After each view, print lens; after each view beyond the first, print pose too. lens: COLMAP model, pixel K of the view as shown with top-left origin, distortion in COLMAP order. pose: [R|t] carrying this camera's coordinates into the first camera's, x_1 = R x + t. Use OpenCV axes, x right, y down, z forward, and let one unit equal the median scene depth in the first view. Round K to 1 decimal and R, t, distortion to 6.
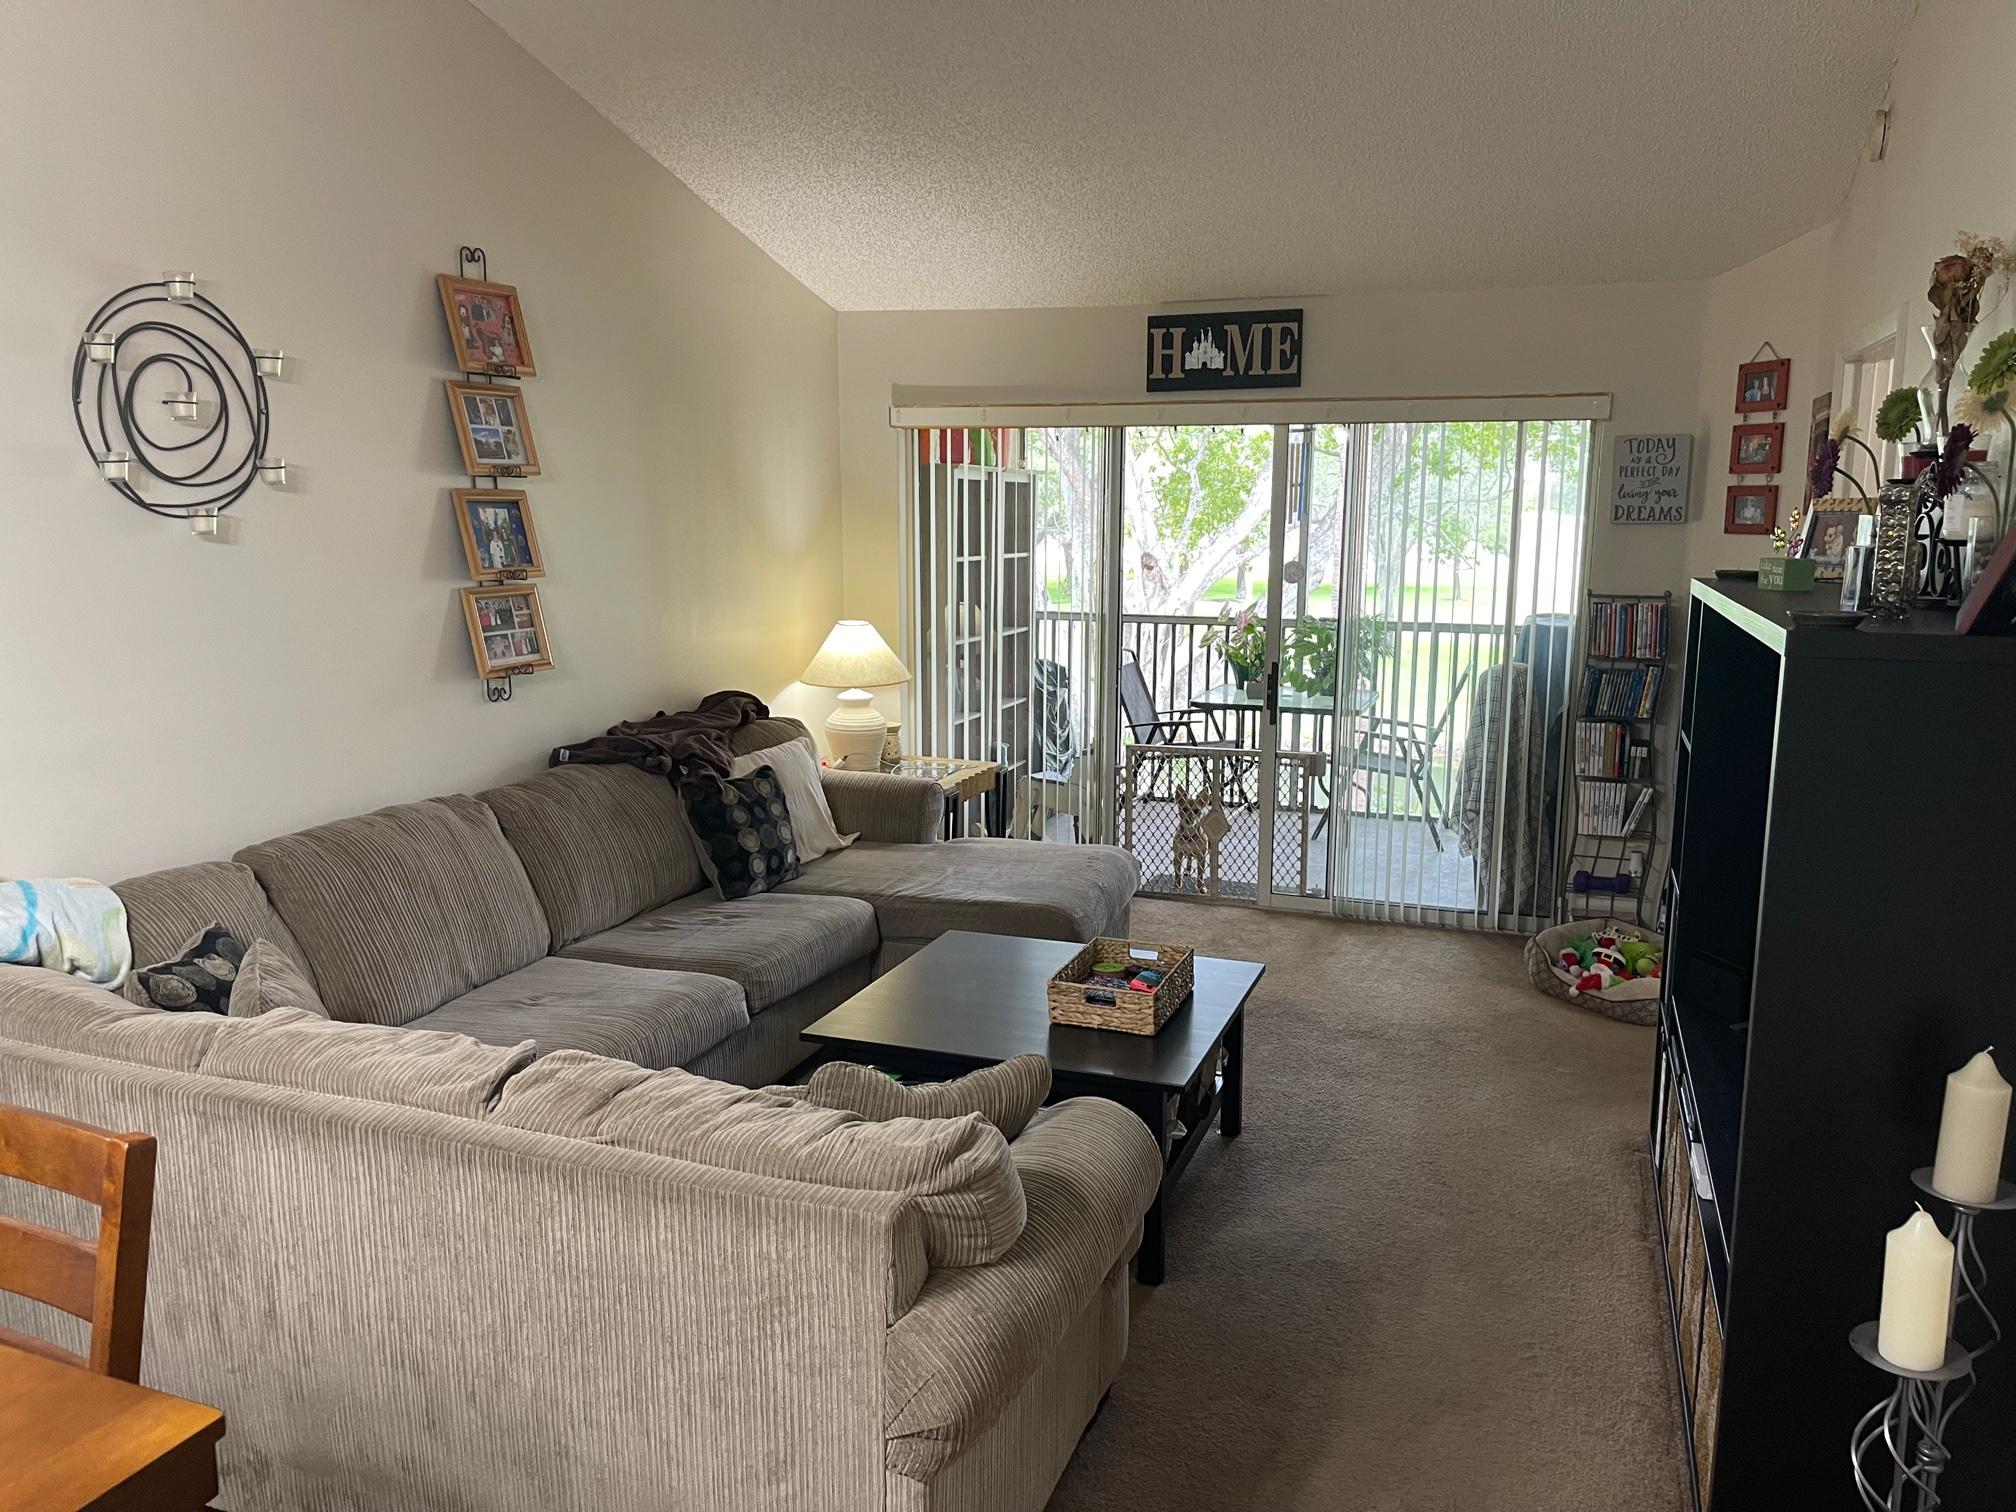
lens RADIAL K [[1516.0, 0, 999.9], [0, 1516.0, 763.4], [0, 0, 1]] dist [0.065217, -0.090214]
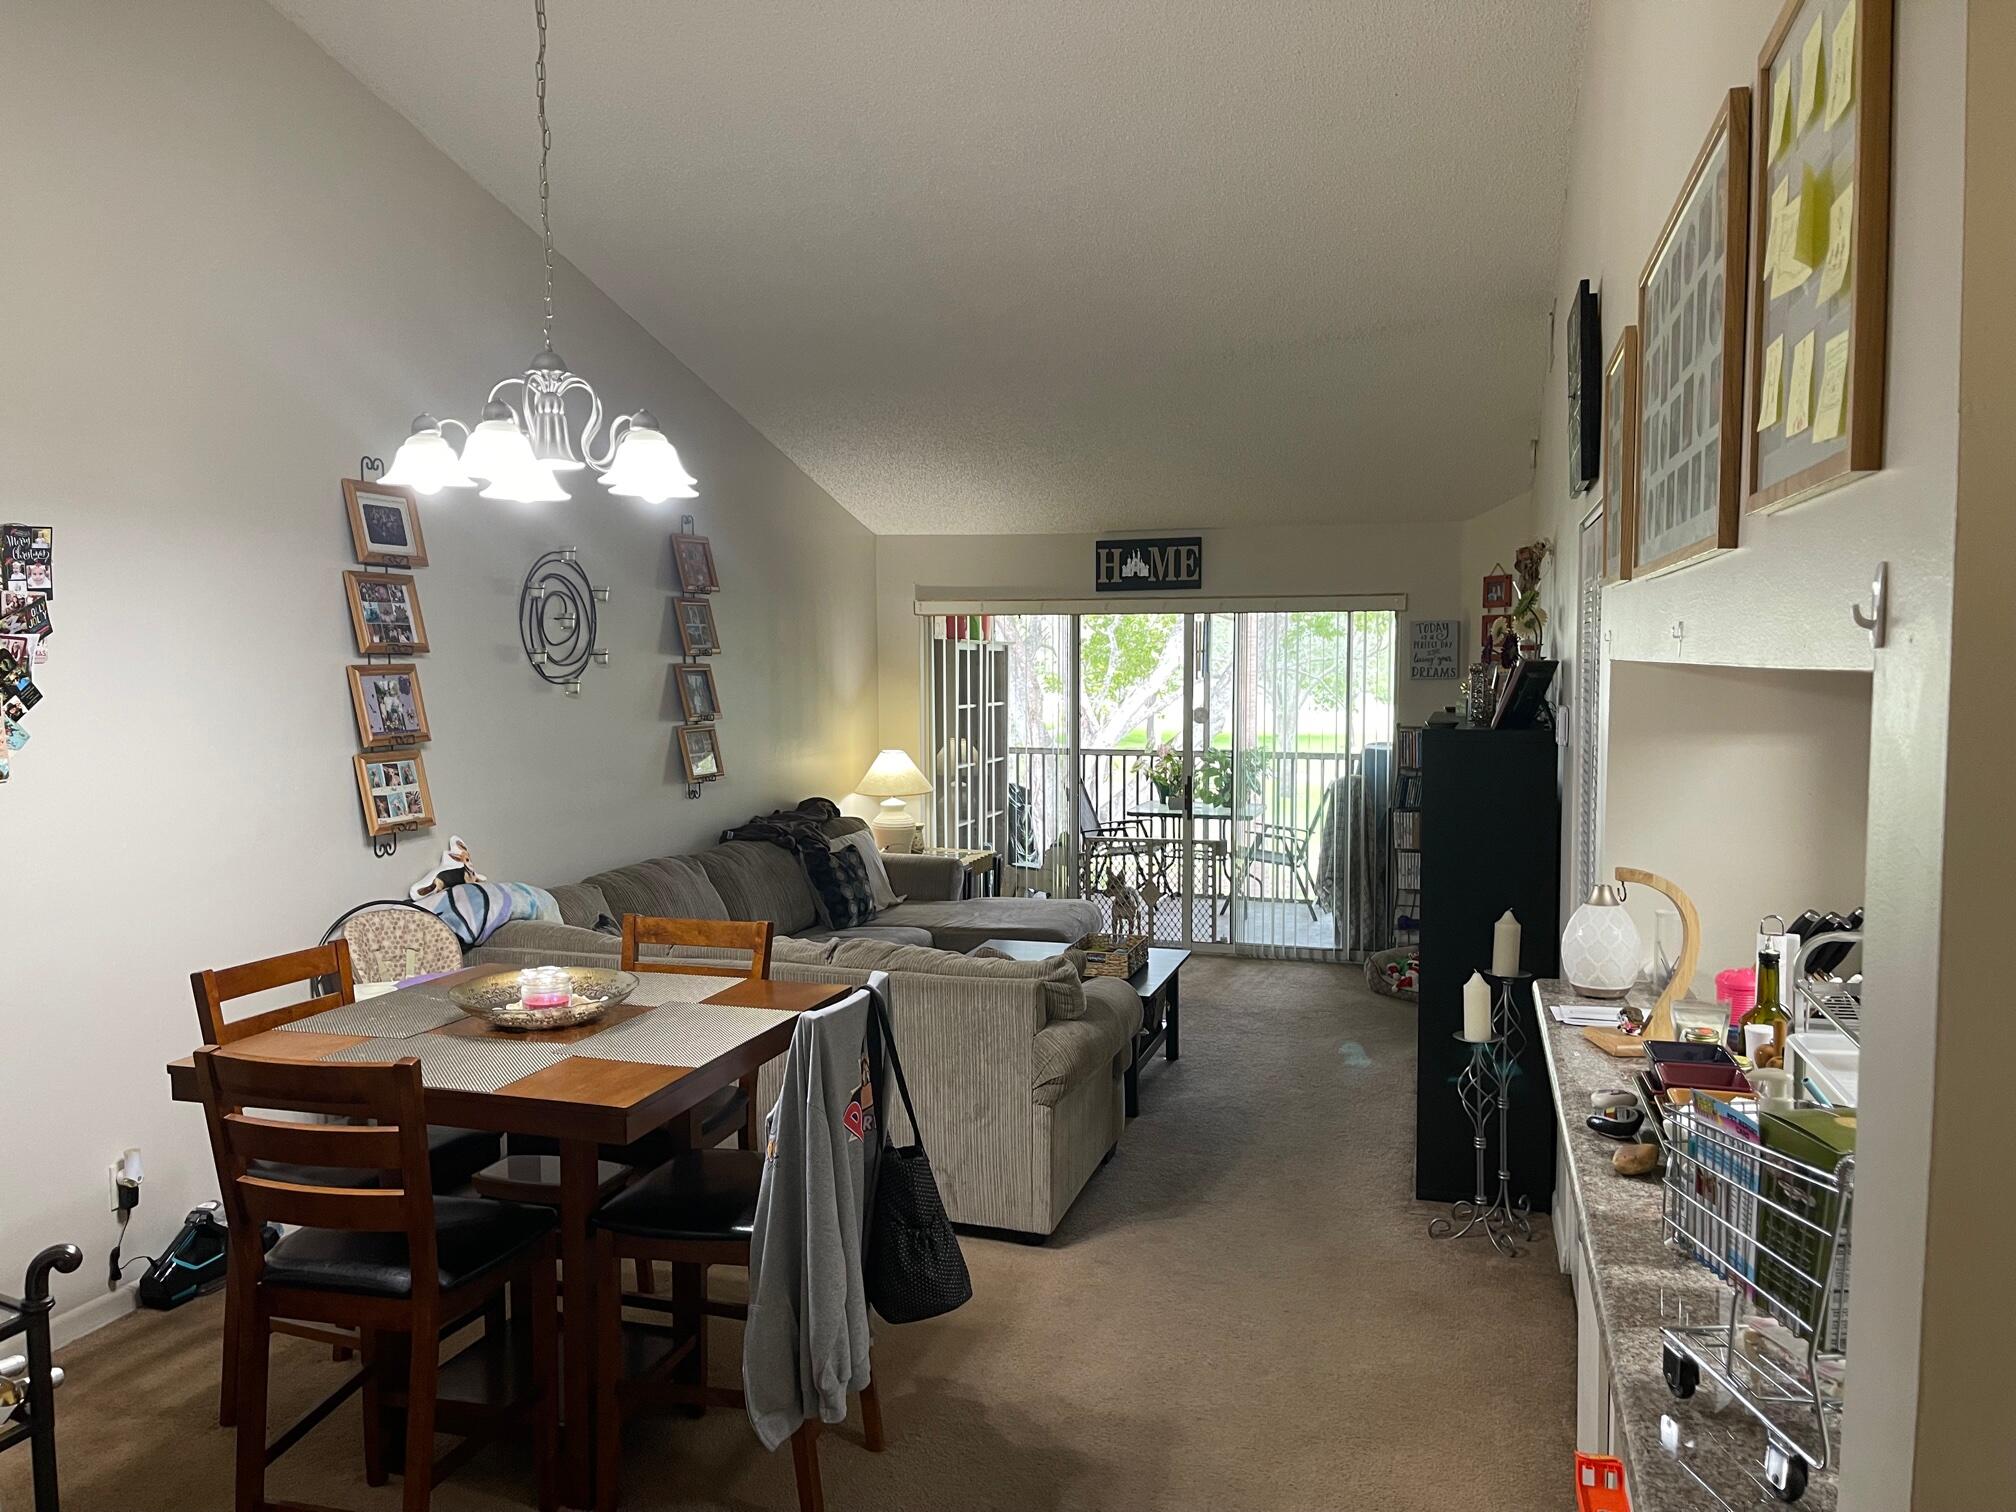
lens RADIAL K [[1516.0, 0, 979.2], [0, 1516.0, 761.3], [0, 0, 1]] dist [0.065217, -0.090214]
pose [[0.998915, -0.009999, 0.045475, -0.089471], [0.014561, 0.994767, -0.101127, 0.067451], [-0.044225, 0.101680, 0.993834, -0.452547]]
